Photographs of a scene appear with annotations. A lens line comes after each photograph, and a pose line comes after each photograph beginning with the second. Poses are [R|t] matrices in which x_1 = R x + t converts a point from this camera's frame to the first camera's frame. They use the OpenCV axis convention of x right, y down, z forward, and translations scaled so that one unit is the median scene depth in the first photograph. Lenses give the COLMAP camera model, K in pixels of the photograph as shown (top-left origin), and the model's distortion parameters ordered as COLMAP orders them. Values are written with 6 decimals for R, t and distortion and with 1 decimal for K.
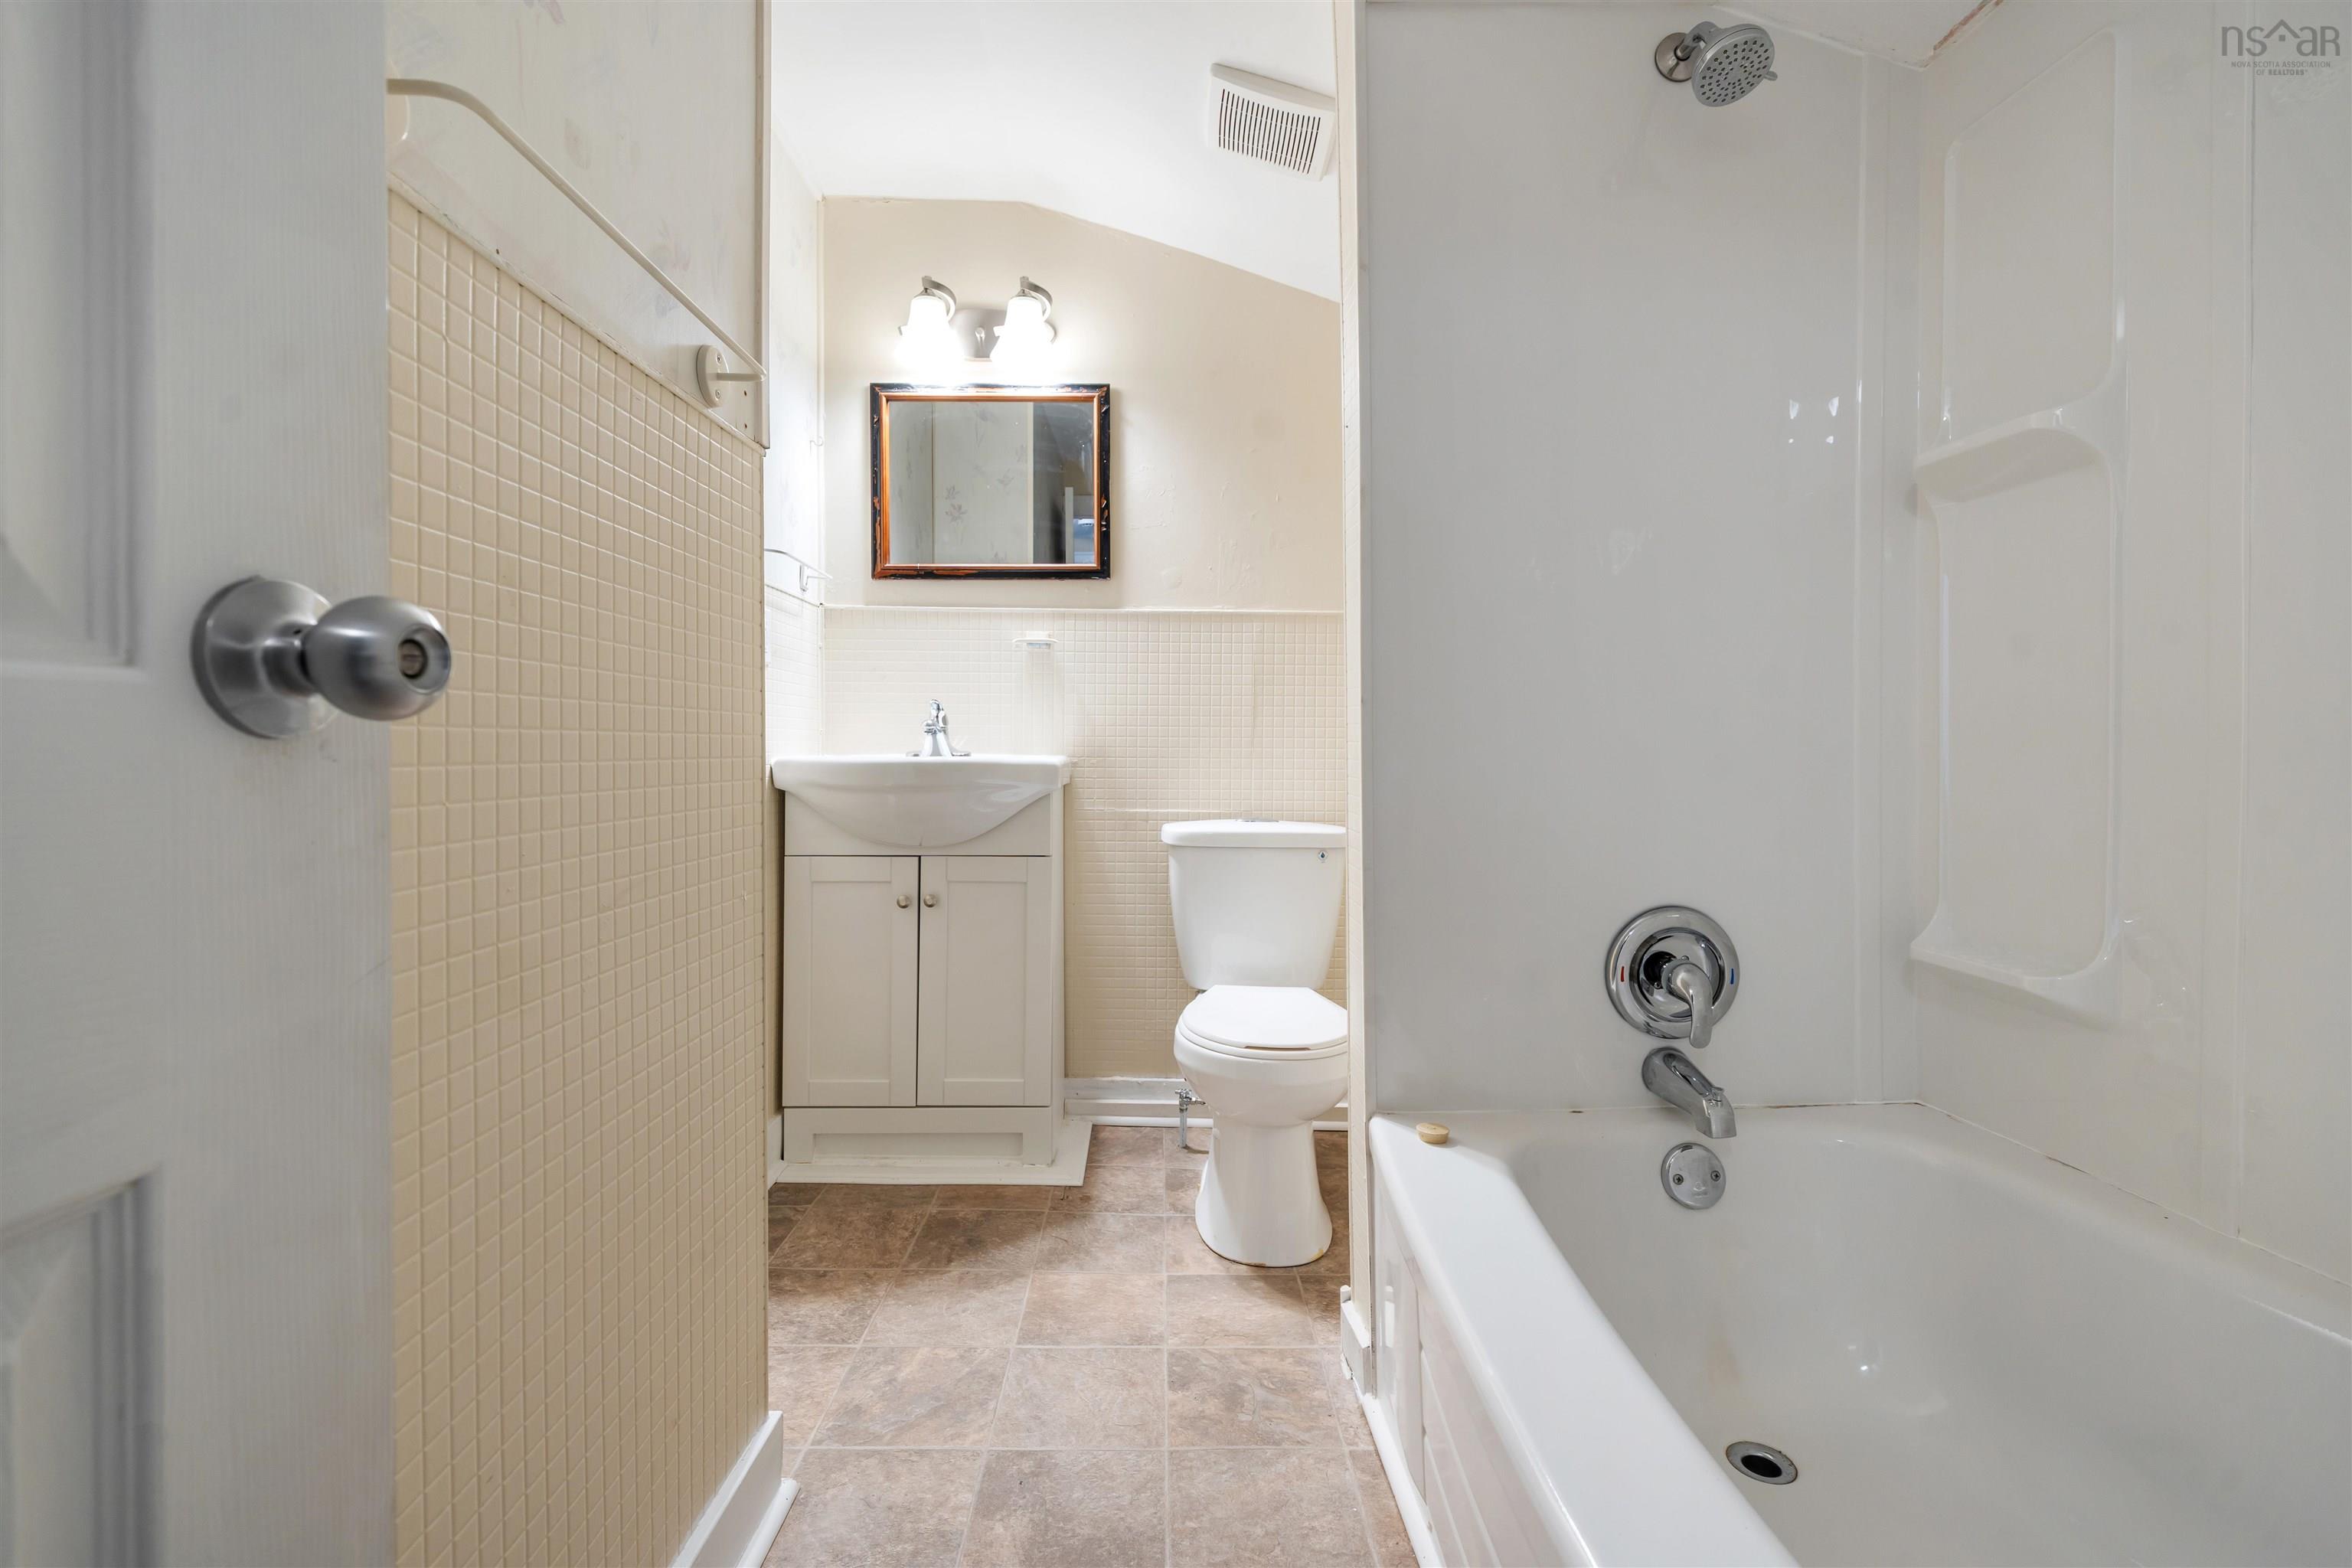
lens RADIAL K [[1014.6, 0, 1175.5], [0, 1014.6, 793.5], [0, 0, 1]] dist [0.000569, -0.000201]
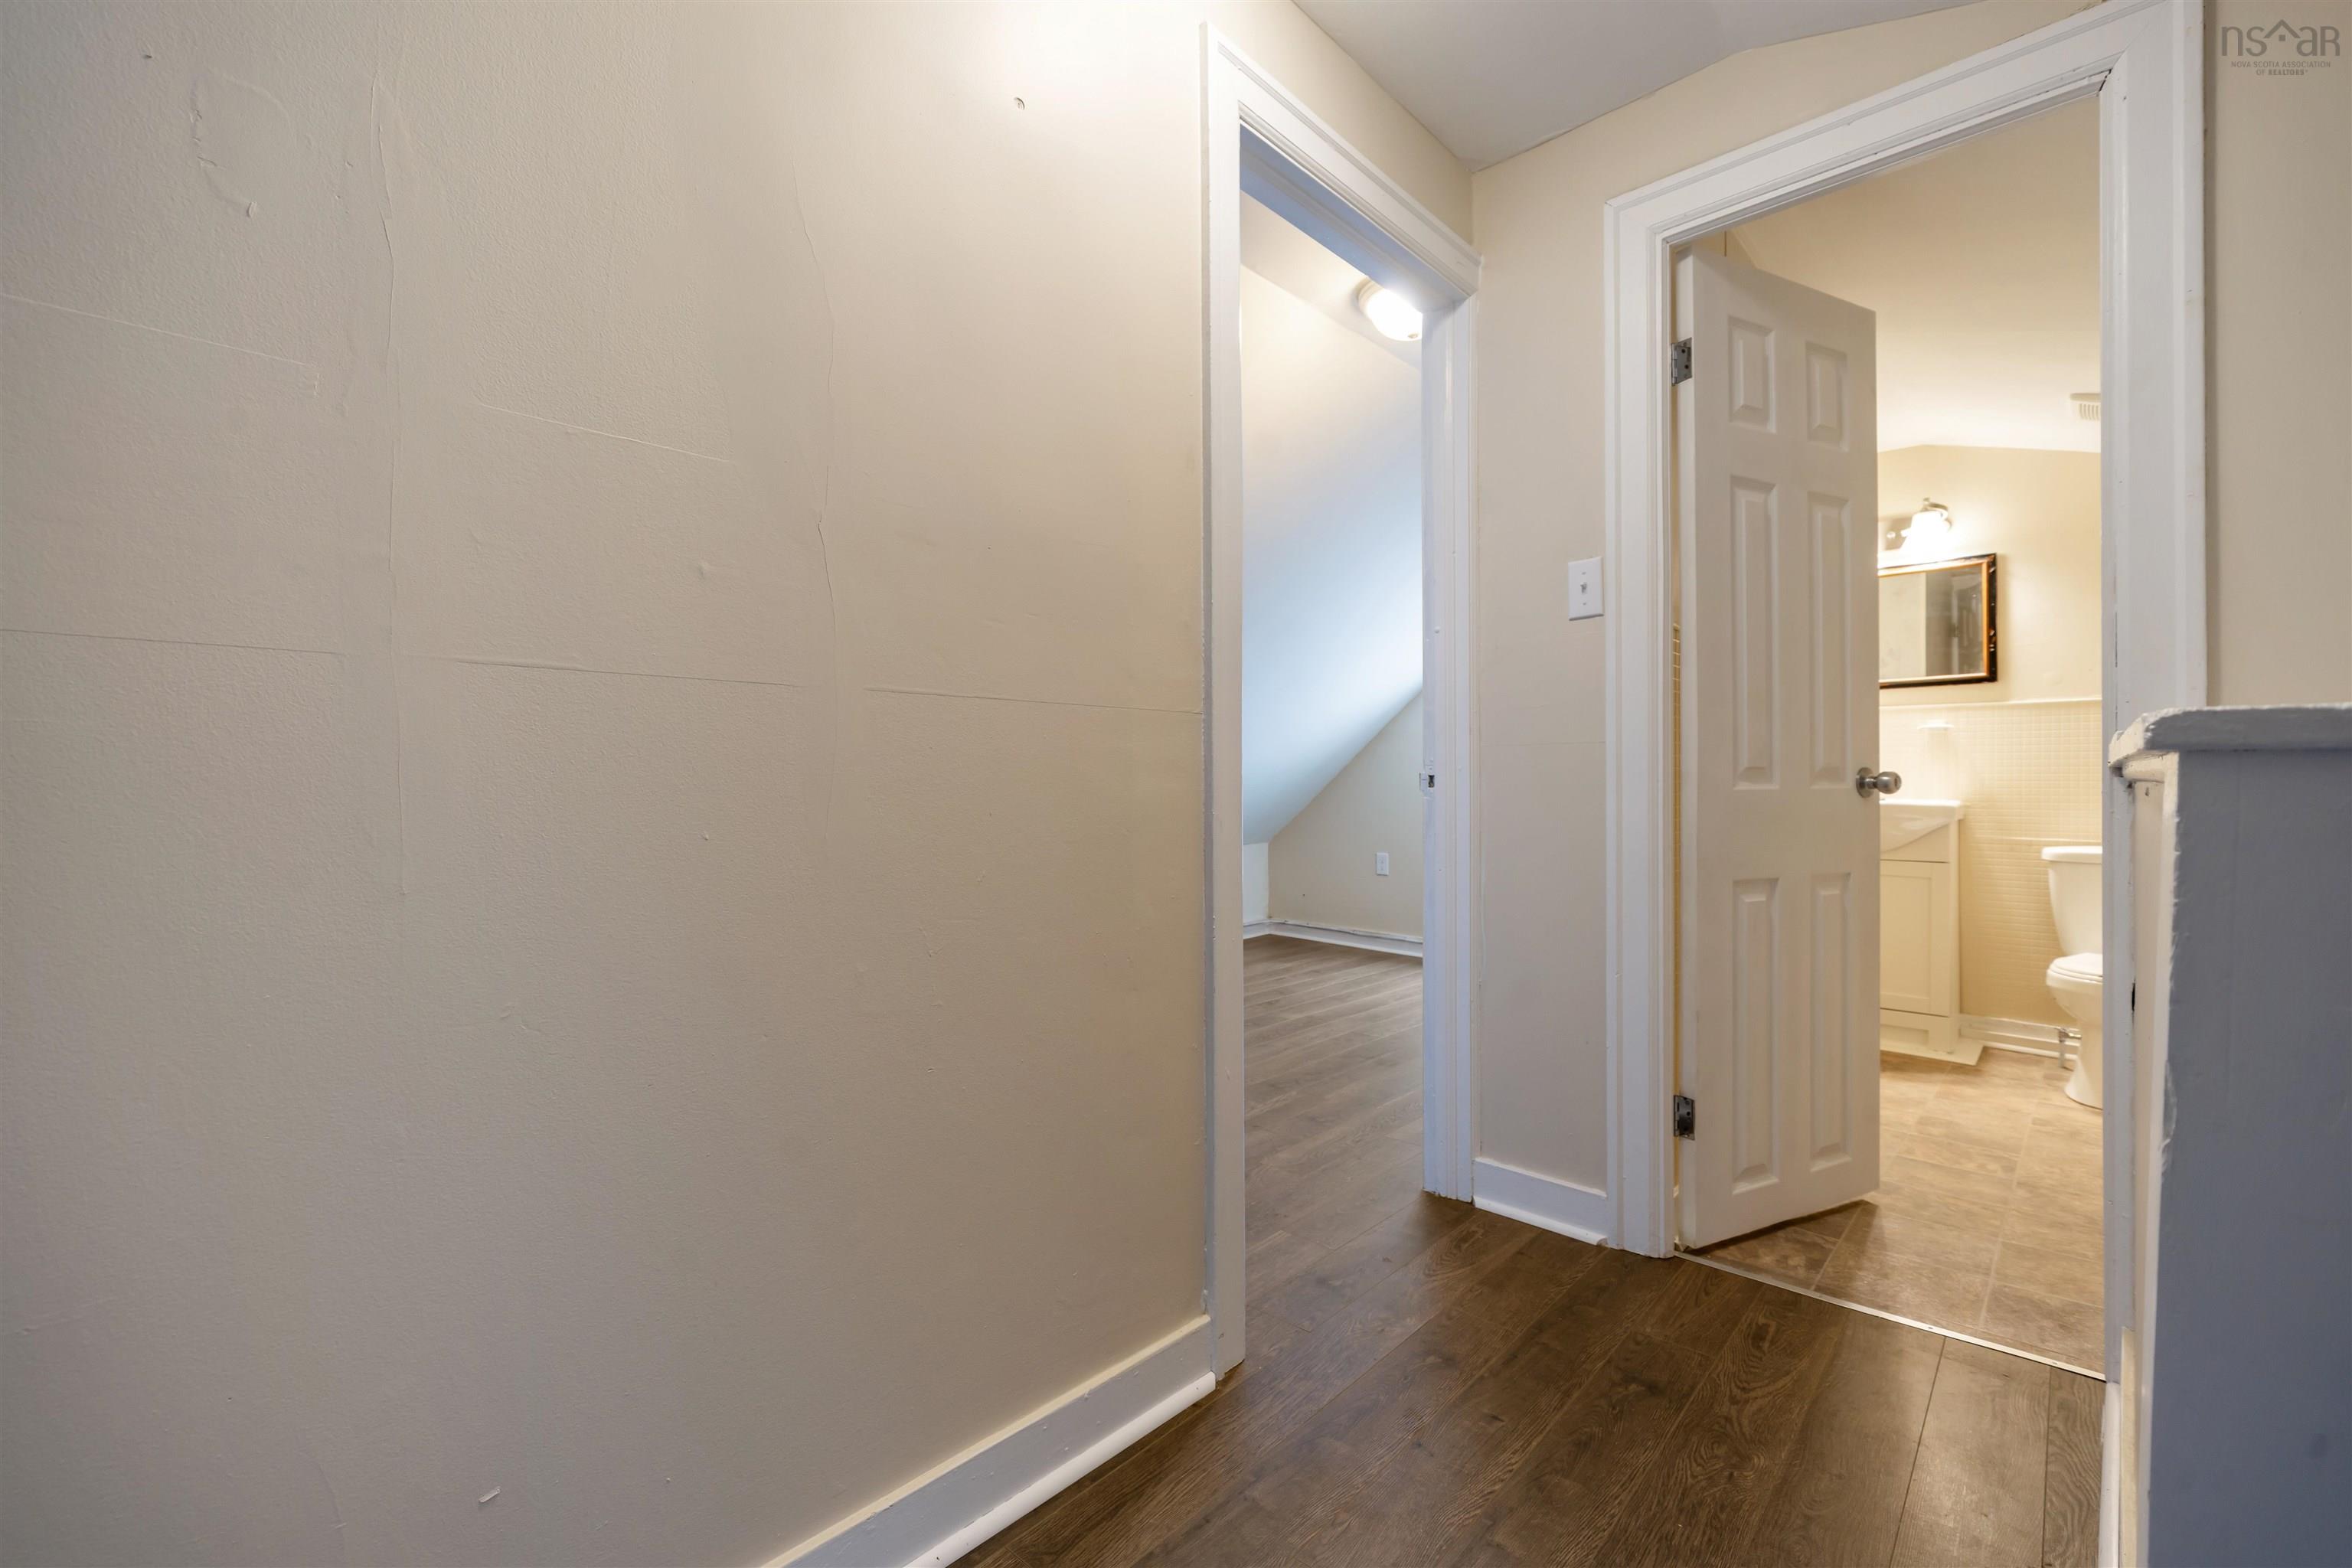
lens RADIAL K [[1014.6, 0, 1175.5], [0, 1014.6, 793.5], [0, 0, 1]] dist [0.000569, -0.000201]
pose [[0.726734, -0.006679, -0.686886, 0.083619], [-0.027333, 0.998880, -0.038632, 0.042522], [0.686375, 0.046850, 0.725738, -0.927826]]
